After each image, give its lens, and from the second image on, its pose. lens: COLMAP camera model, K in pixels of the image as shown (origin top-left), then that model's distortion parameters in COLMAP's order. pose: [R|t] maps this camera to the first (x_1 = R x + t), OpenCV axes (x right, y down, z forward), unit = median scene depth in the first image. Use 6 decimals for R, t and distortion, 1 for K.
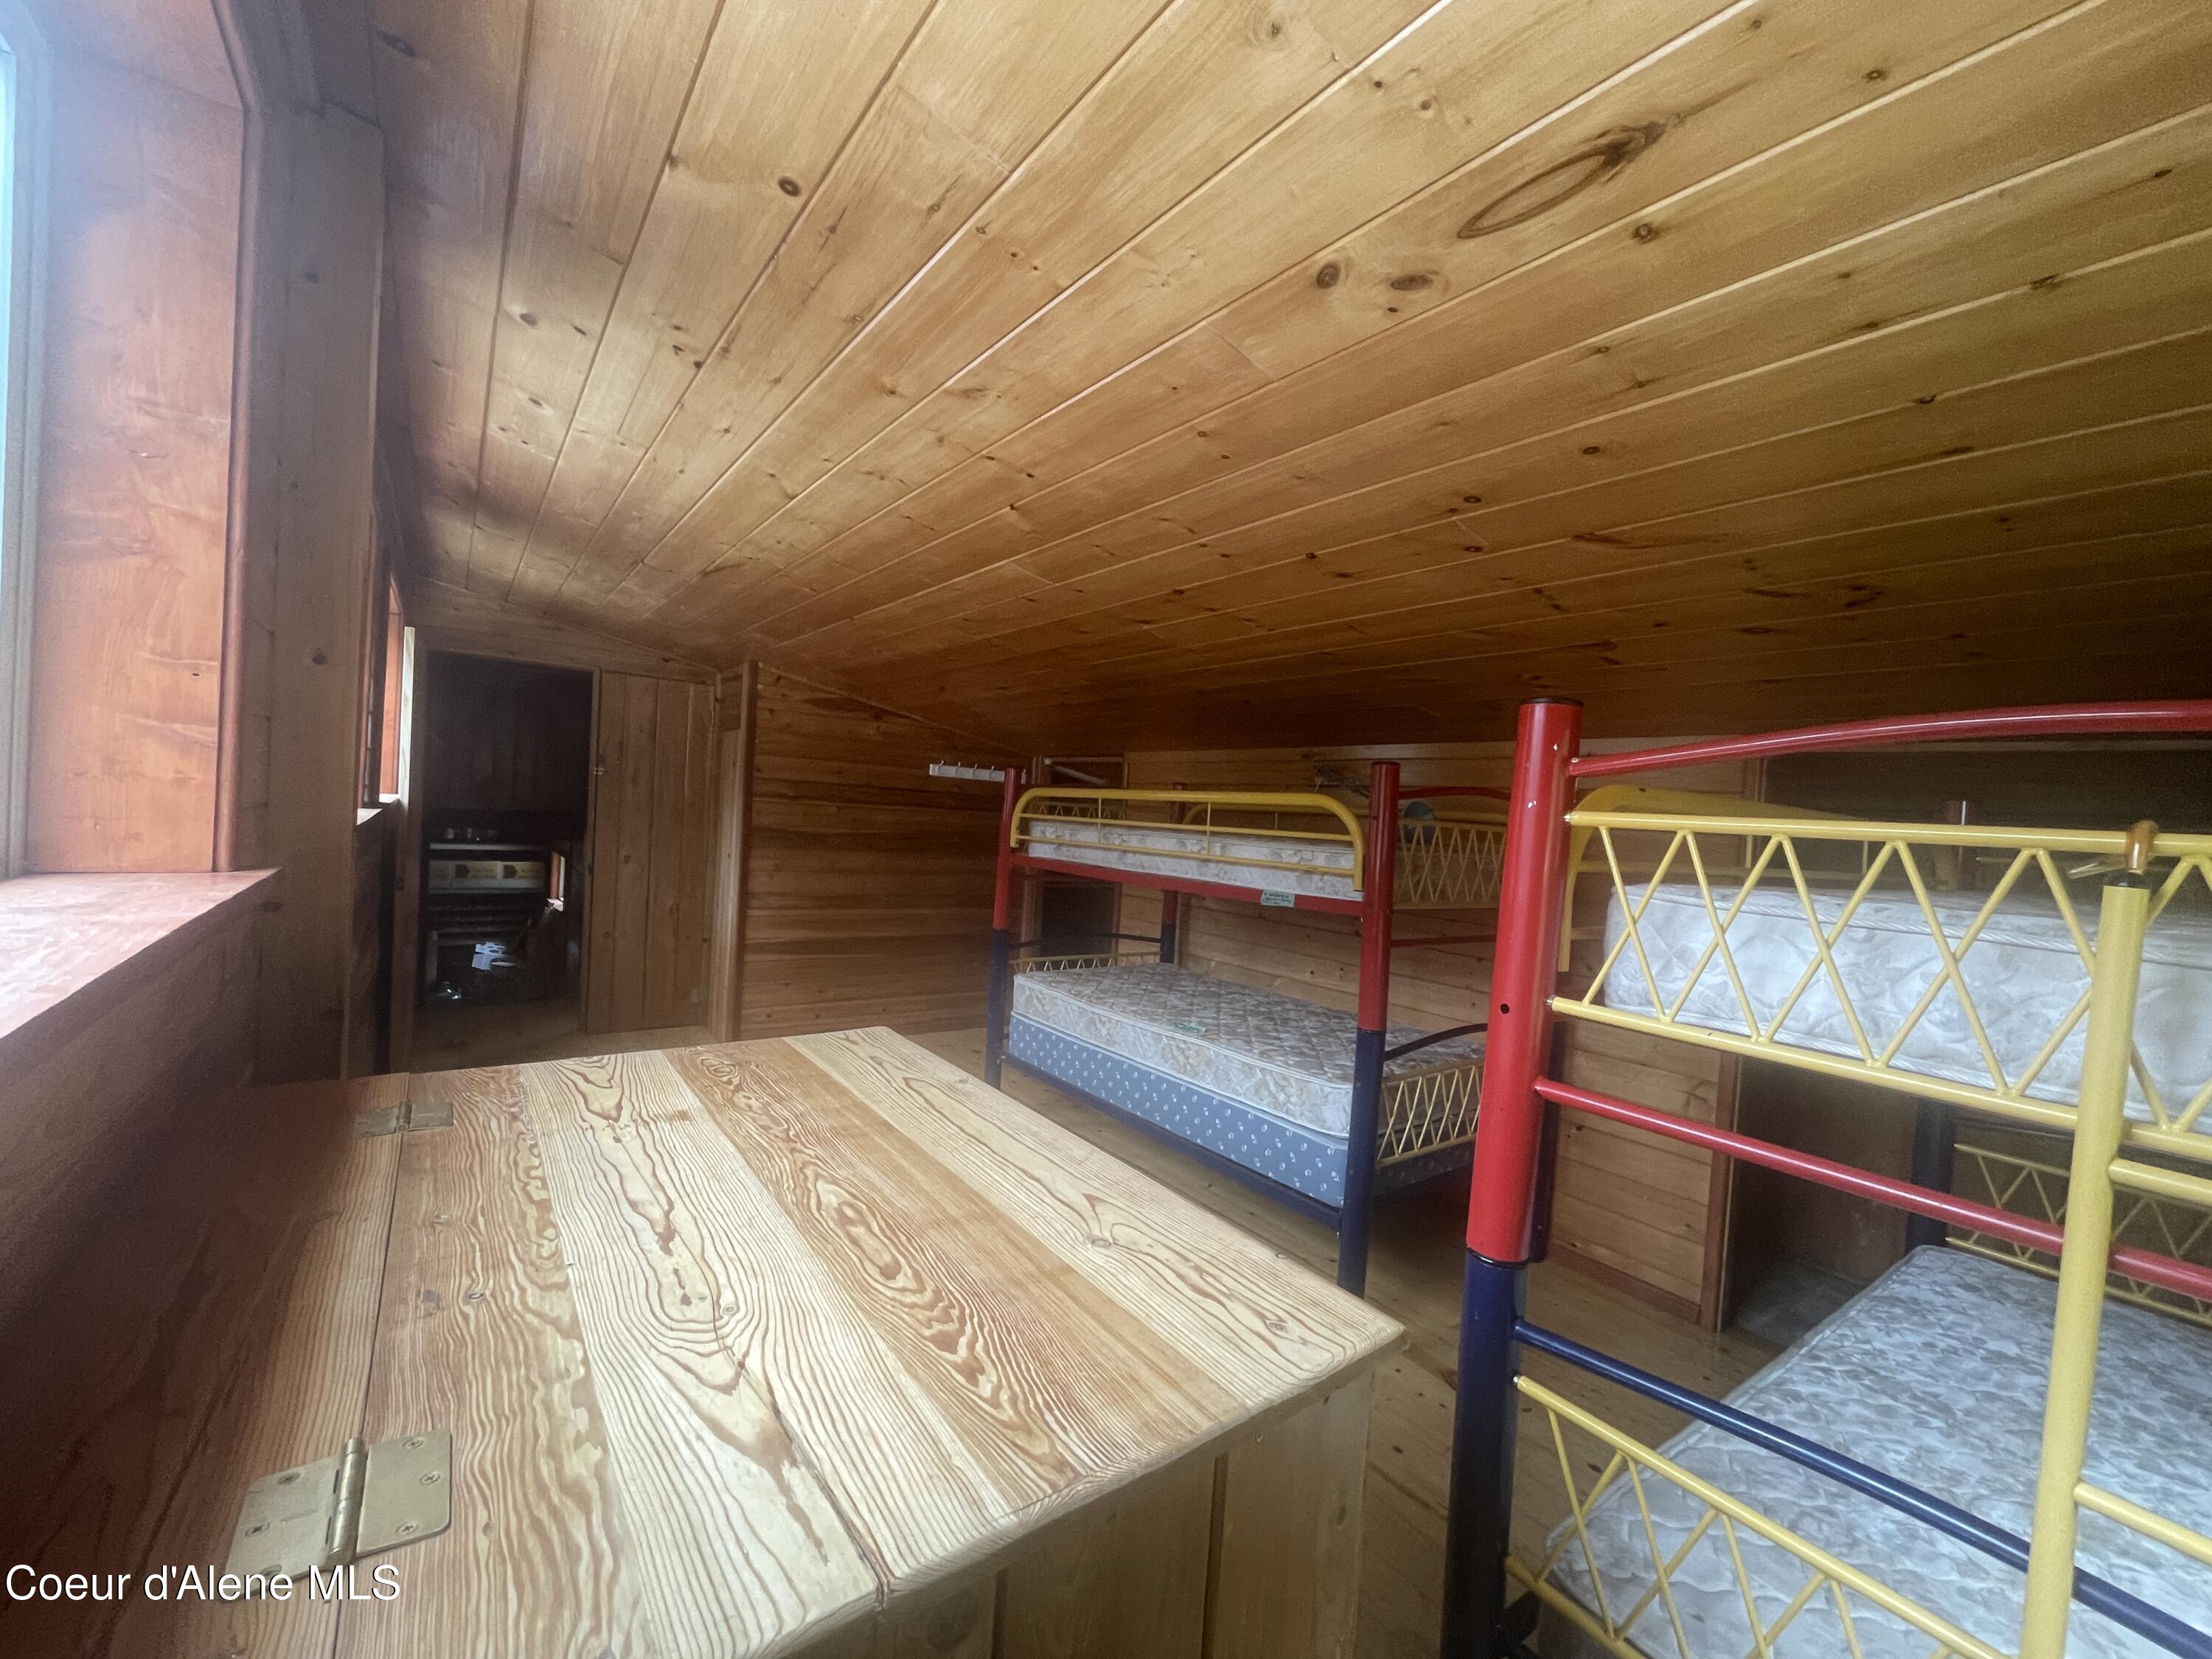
lens RADIAL K [[901.9, 0, 1104.3], [0, 901.9, 835.2], [0, 0, 1]] dist [0.000005, -0.000017]
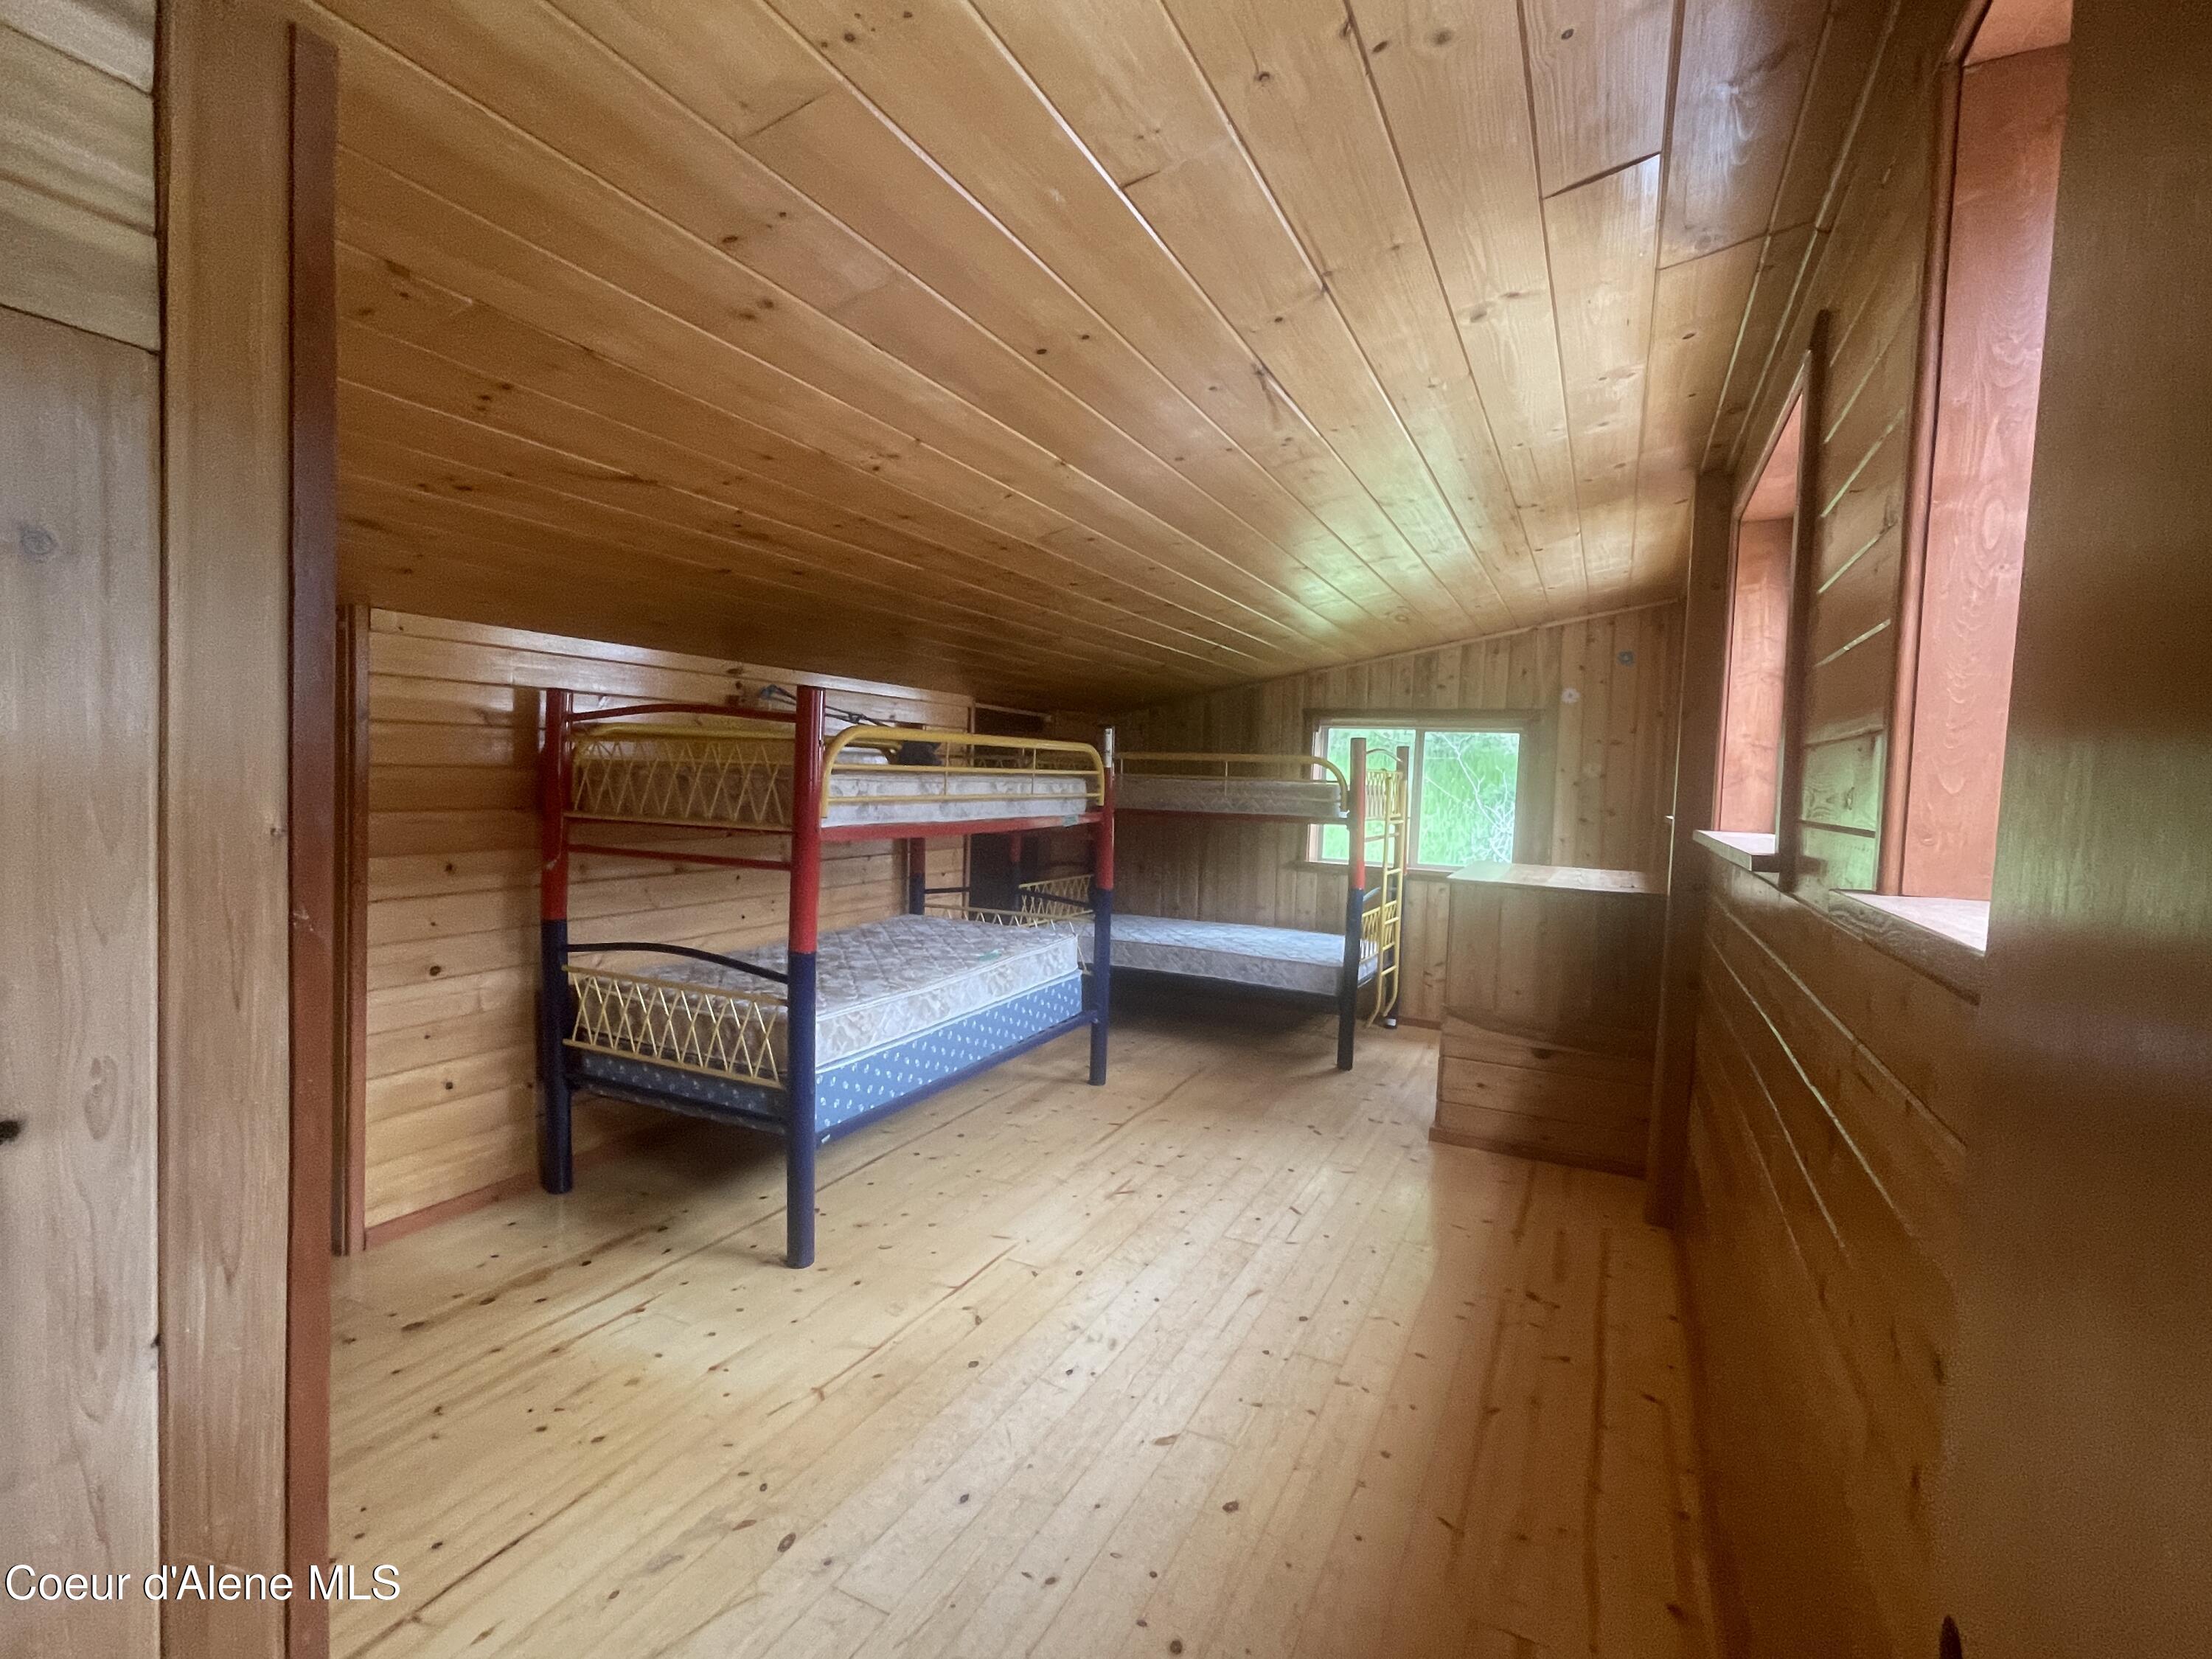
lens RADIAL K [[1047.8, 0, 1106.1], [0, 1047.8, 825.7], [0, 0, 1]] dist [-0.000188, -0.000010]
pose [[-0.464530, -0.124127, 0.876815, -0.938275], [-0.041833, 0.992098, 0.118285, -0.085132], [-0.884569, 0.018267, -0.466052, 1.297814]]
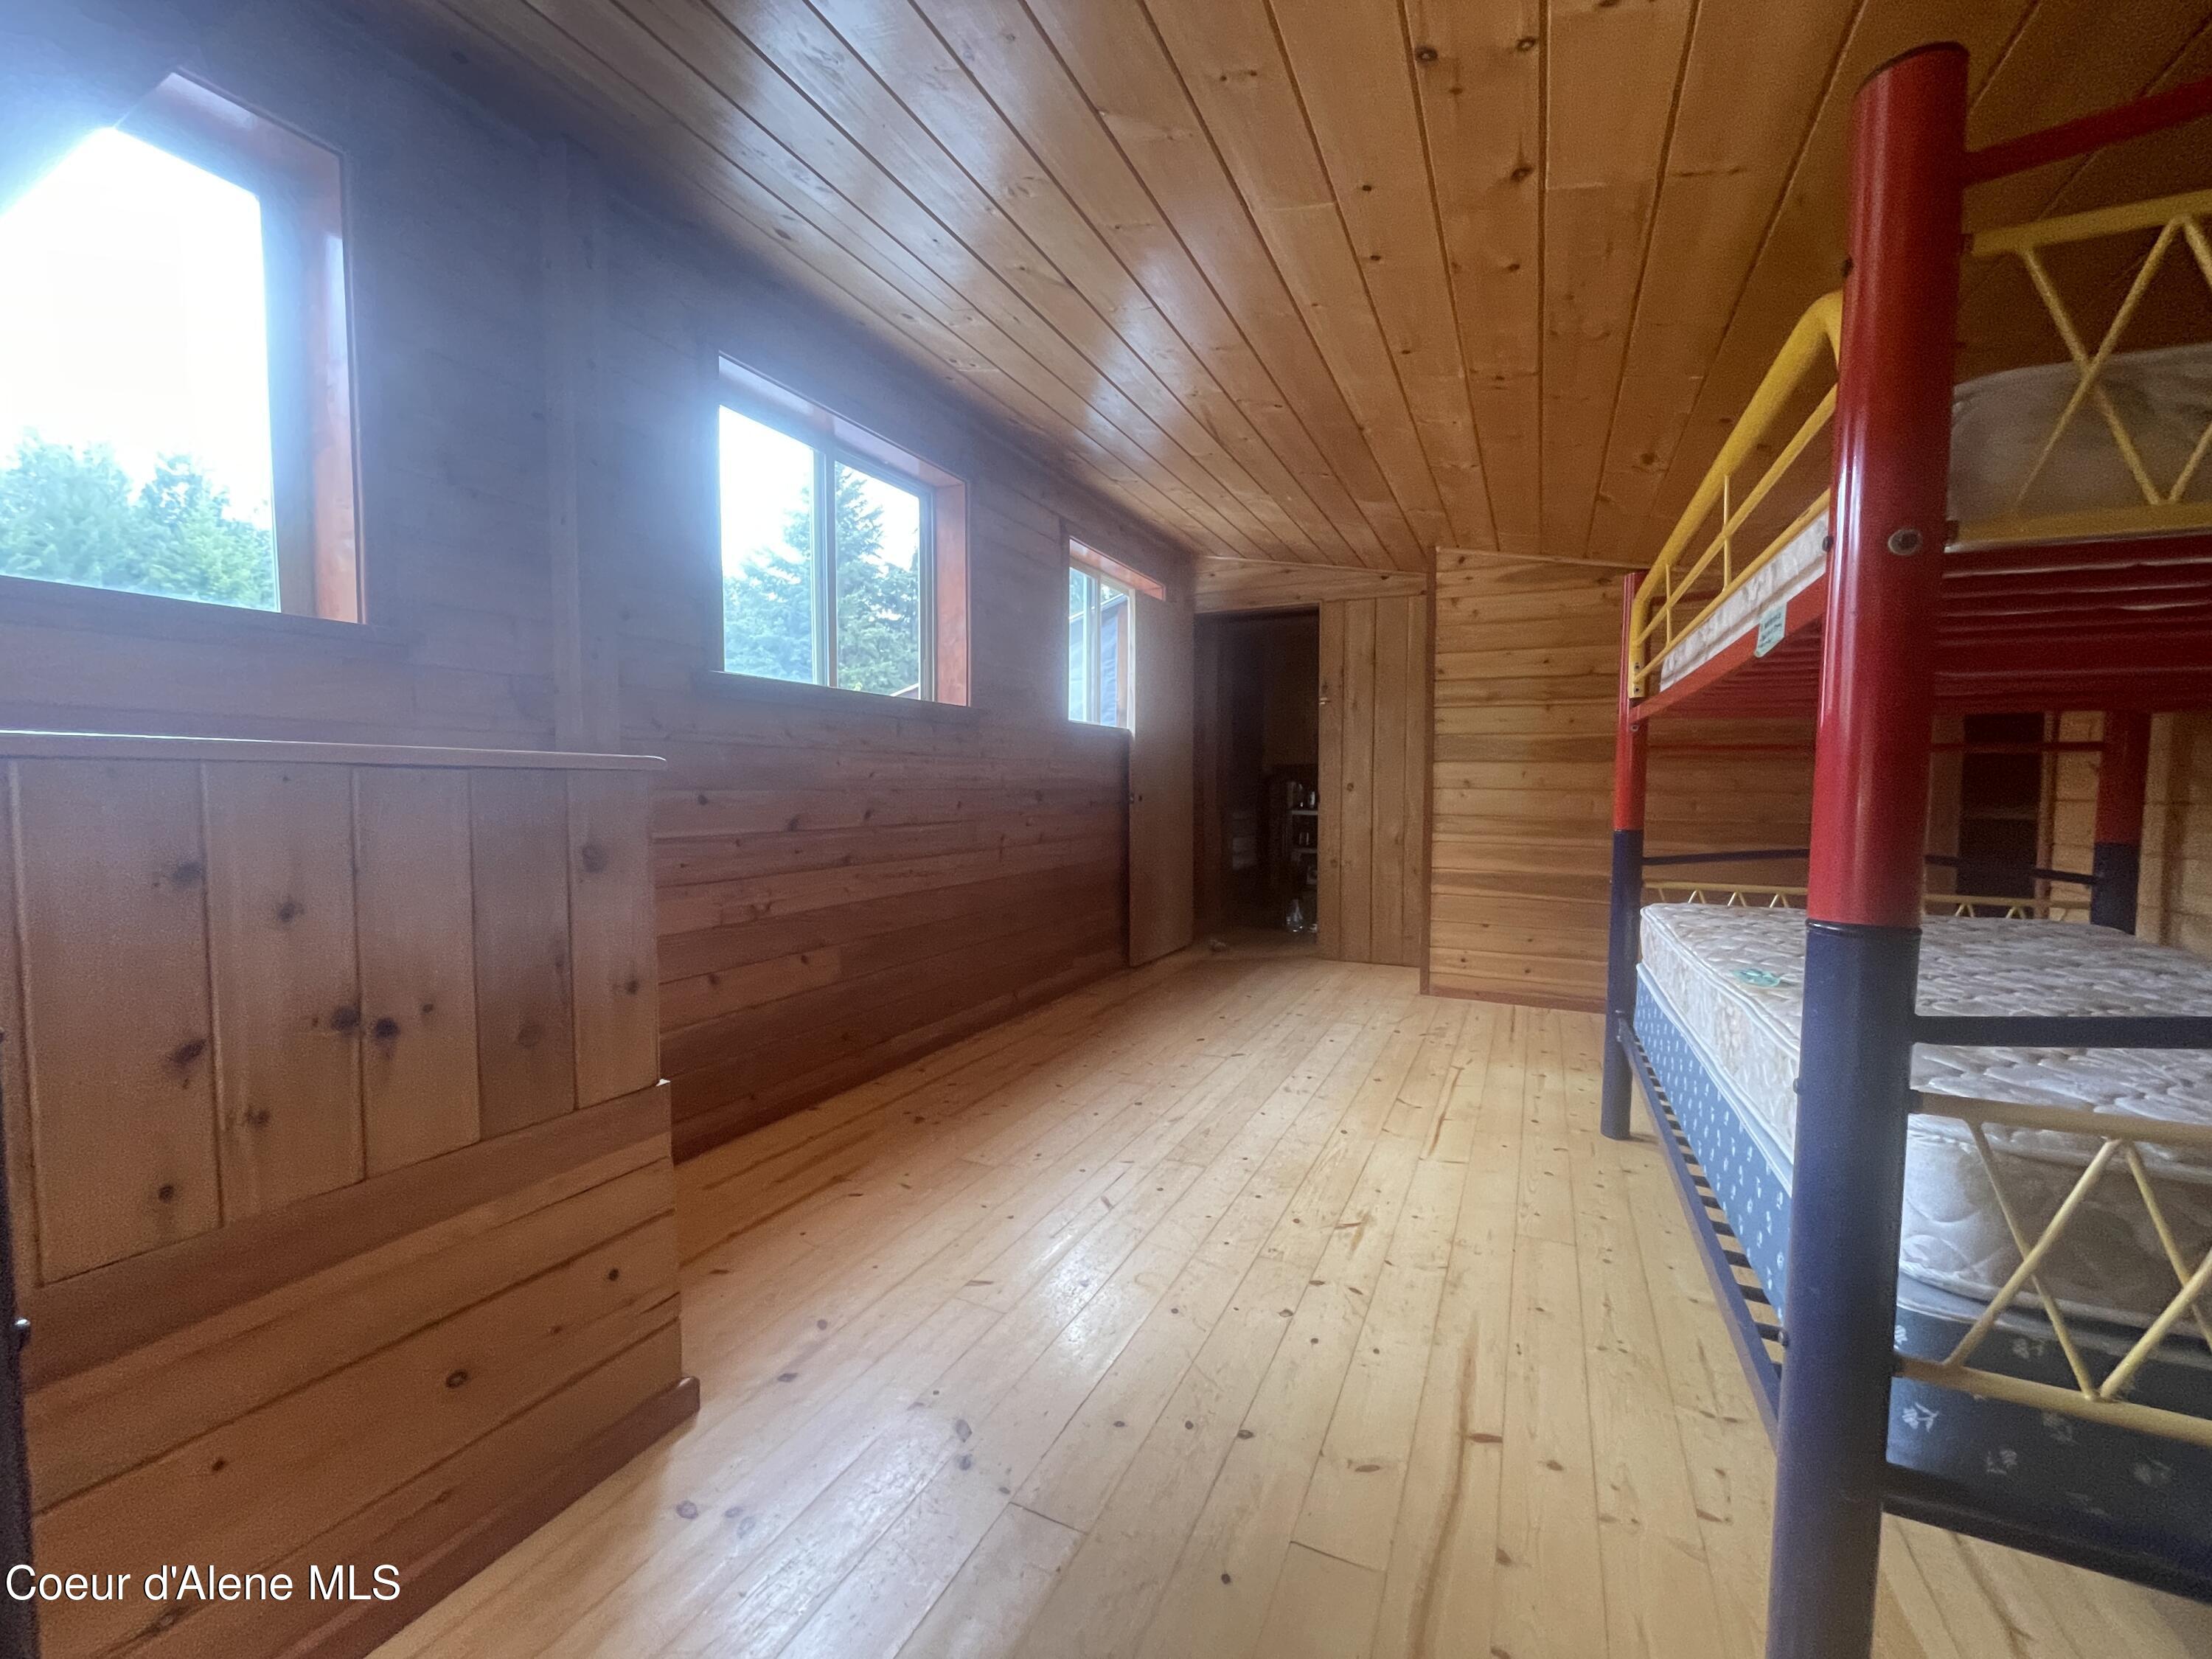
lens RADIAL K [[901.9, 0, 1108.4], [0, 901.9, 835.3], [0, 0, 1]] dist [0.000005, -0.000017]
pose [[0.470956, -0.011186, -0.882086, 0.310147], [0.001623, 0.999929, -0.011814, 0.128896], [0.882155, 0.004132, 0.470940, 0.422991]]
